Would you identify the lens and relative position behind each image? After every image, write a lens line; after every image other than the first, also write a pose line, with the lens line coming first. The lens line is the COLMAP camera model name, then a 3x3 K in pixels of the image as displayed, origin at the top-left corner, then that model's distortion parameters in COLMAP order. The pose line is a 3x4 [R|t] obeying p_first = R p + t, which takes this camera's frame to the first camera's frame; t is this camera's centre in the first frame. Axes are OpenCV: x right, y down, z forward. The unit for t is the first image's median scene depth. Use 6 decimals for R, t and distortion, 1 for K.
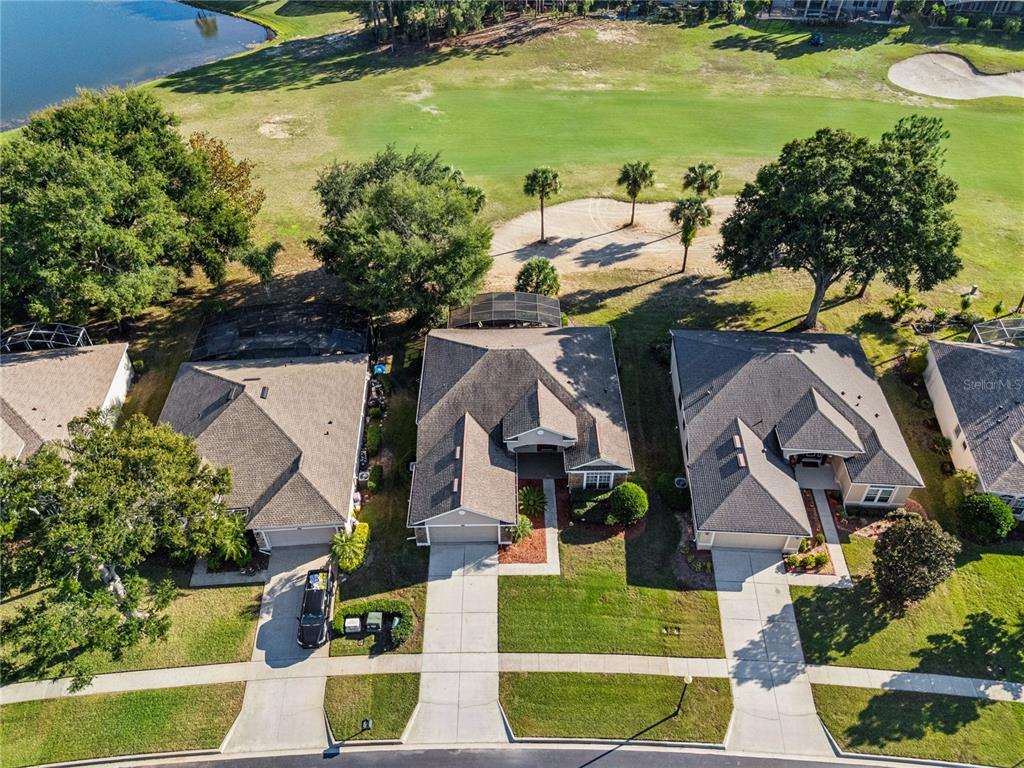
lens RADIAL K [[709.0, 0, 512.5], [0, 709.0, 389.1], [0, 0, 1]] dist [0.046155, -0.032896]
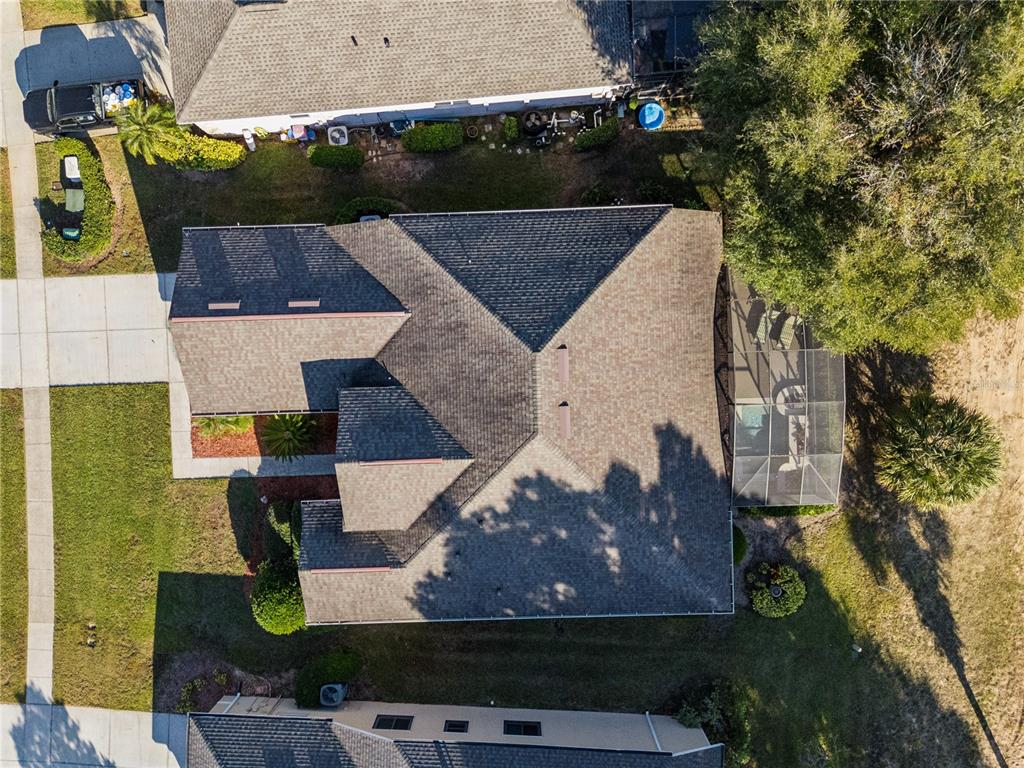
lens RADIAL K [[709.0, 0, 512.5], [0, 709.0, 389.1], [0, 0, 1]] dist [0.046155, -0.032896]
pose [[0.017598, 0.999203, 0.035820, -0.029489], [-0.680179, -0.014294, 0.732907, -0.395698], [0.732835, -0.037262, 0.679385, 0.735055]]
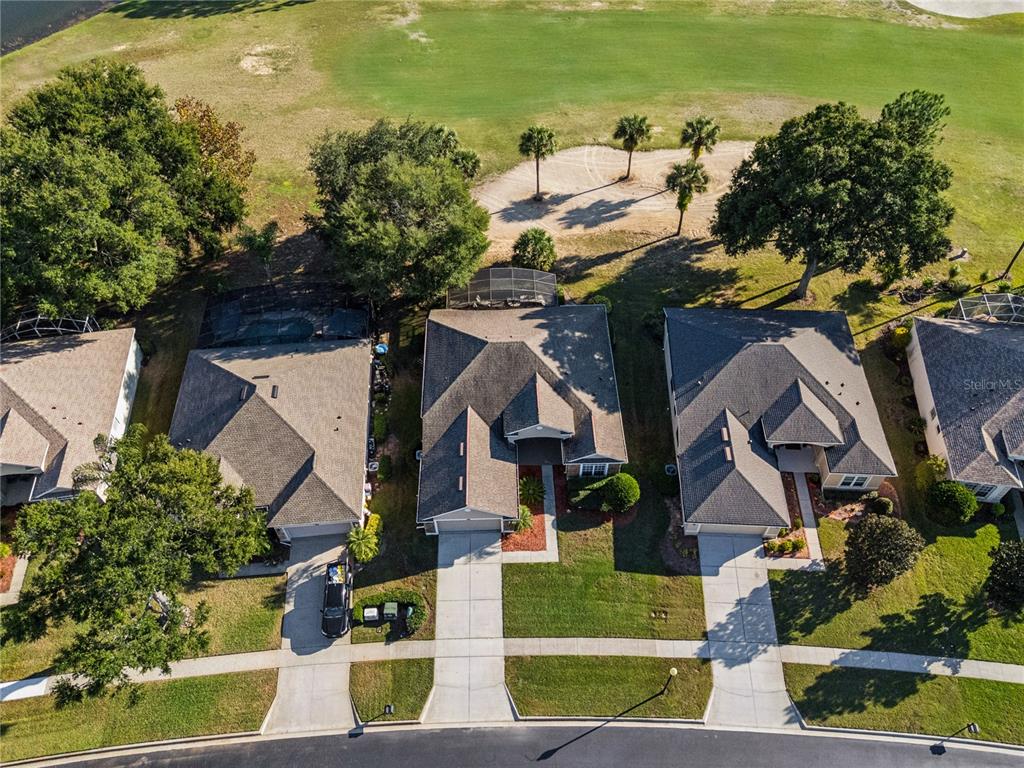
lens RADIAL K [[703.7, 0, 512.0], [0, 703.7, 384.0], [0, 0, 1]] dist [0.048557, -0.033832]
pose [[0.999876, -0.013448, 0.008143, -0.008960], [0.012065, 0.988458, 0.151014, -0.161254], [-0.010080, -0.150897, 0.988498, -0.026227]]
